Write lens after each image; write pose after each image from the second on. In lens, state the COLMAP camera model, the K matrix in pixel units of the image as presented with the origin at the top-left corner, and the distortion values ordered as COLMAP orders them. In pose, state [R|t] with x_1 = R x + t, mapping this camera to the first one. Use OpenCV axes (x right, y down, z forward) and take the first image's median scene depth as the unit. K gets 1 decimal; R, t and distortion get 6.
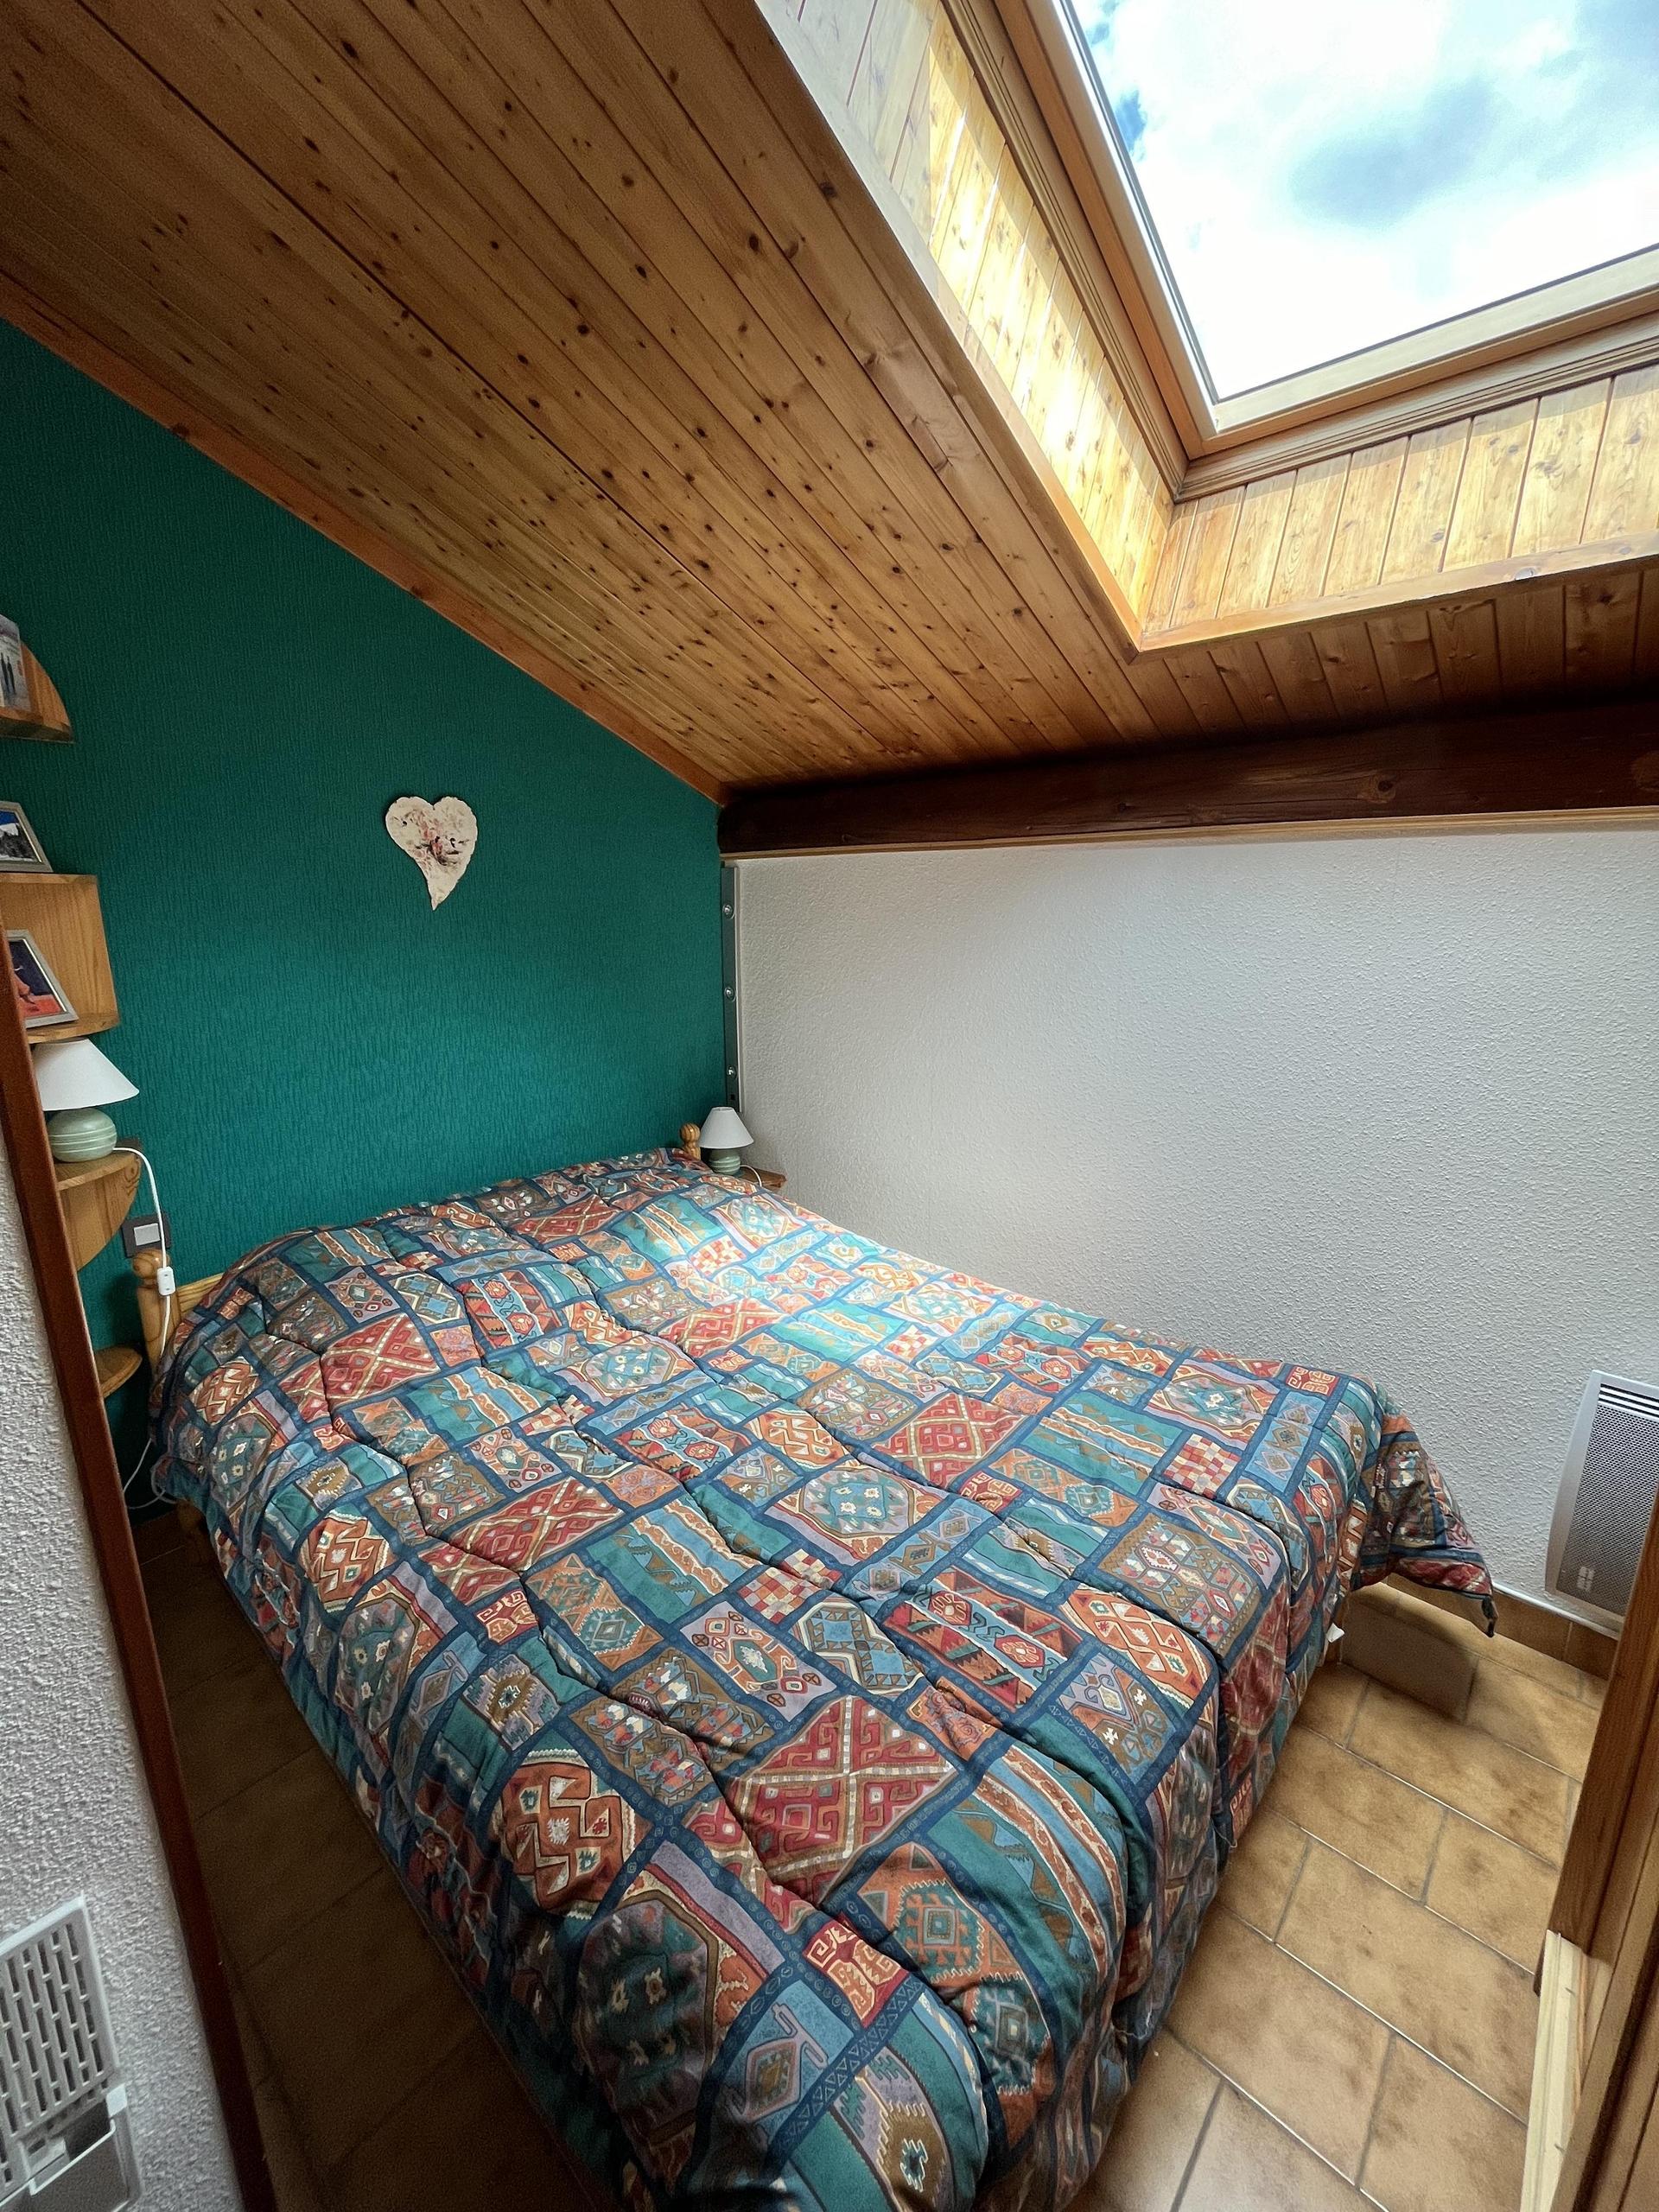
lens RADIAL K [[884.1, 0, 829.5], [0, 884.1, 1106.0], [0, 0, 1]] dist [-0.001181, -0.000184]
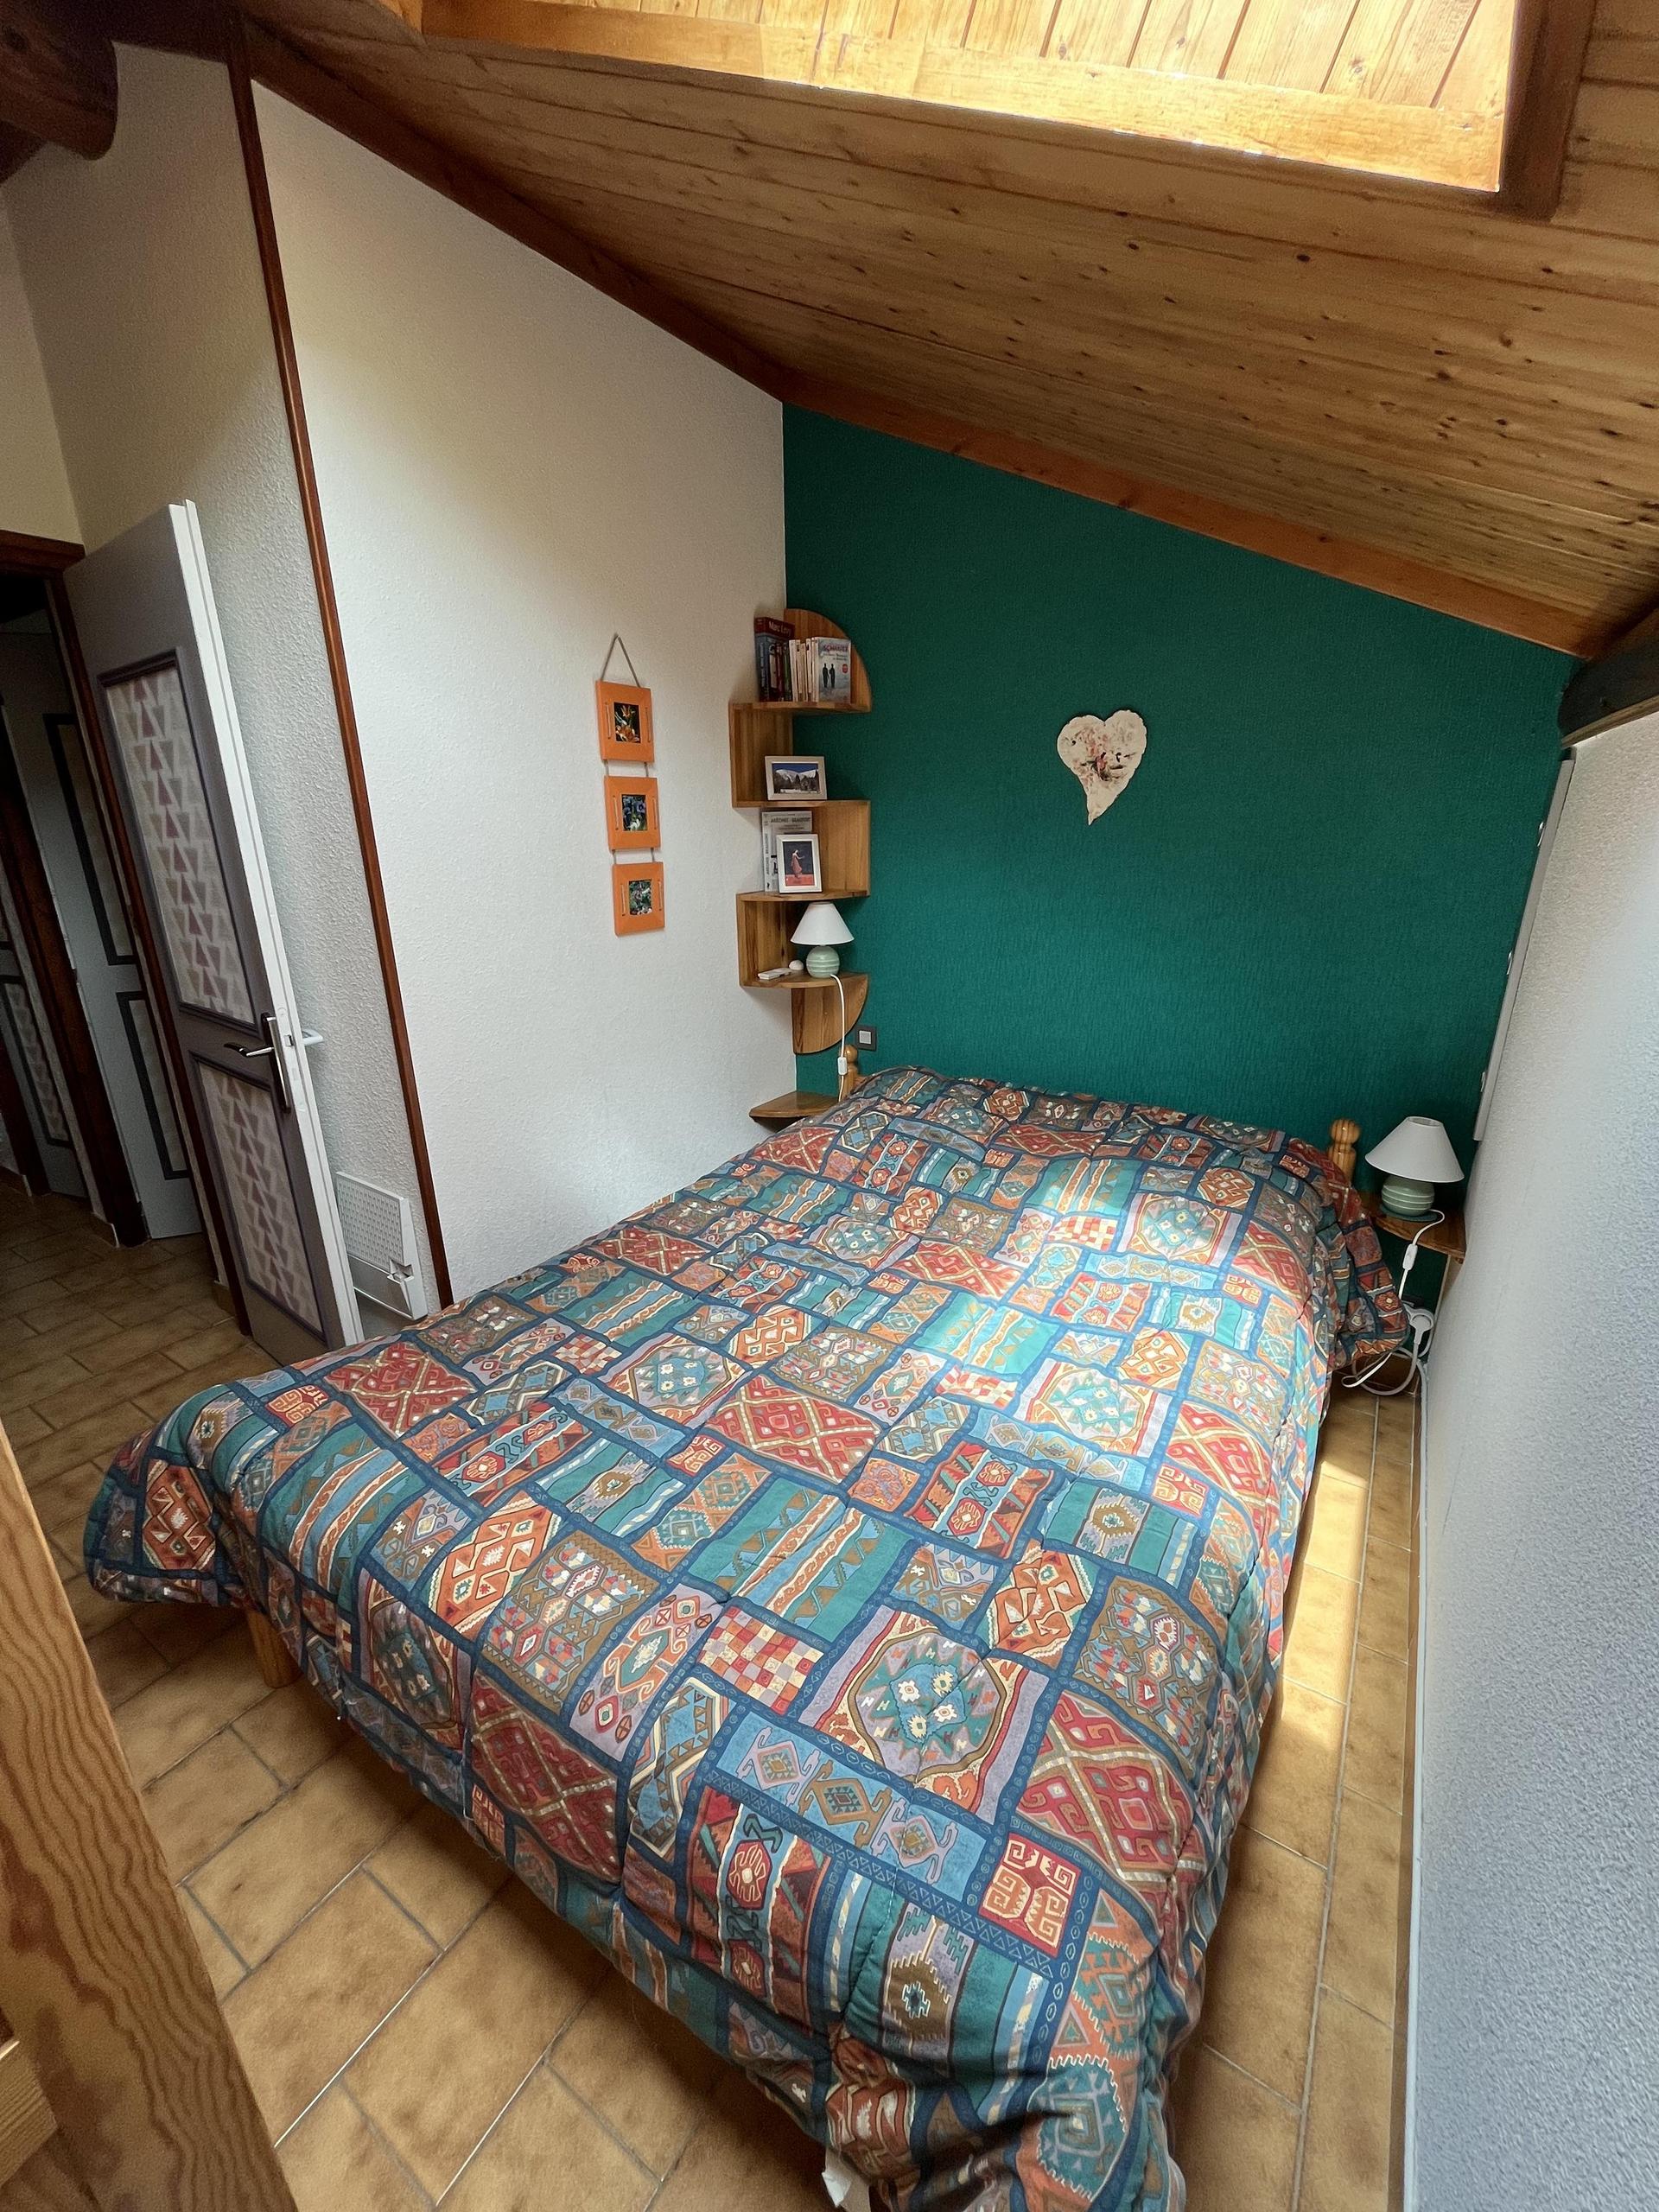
lens RADIAL K [[884.1, 0, 829.5], [0, 884.1, 1106.0], [0, 0, 1]] dist [-0.001181, -0.000184]
pose [[0.168549, 0.315986, -0.933672, 0.932874], [-0.214497, 0.936283, 0.278148, -0.211940], [0.962072, 0.153388, 0.225588, 0.811191]]
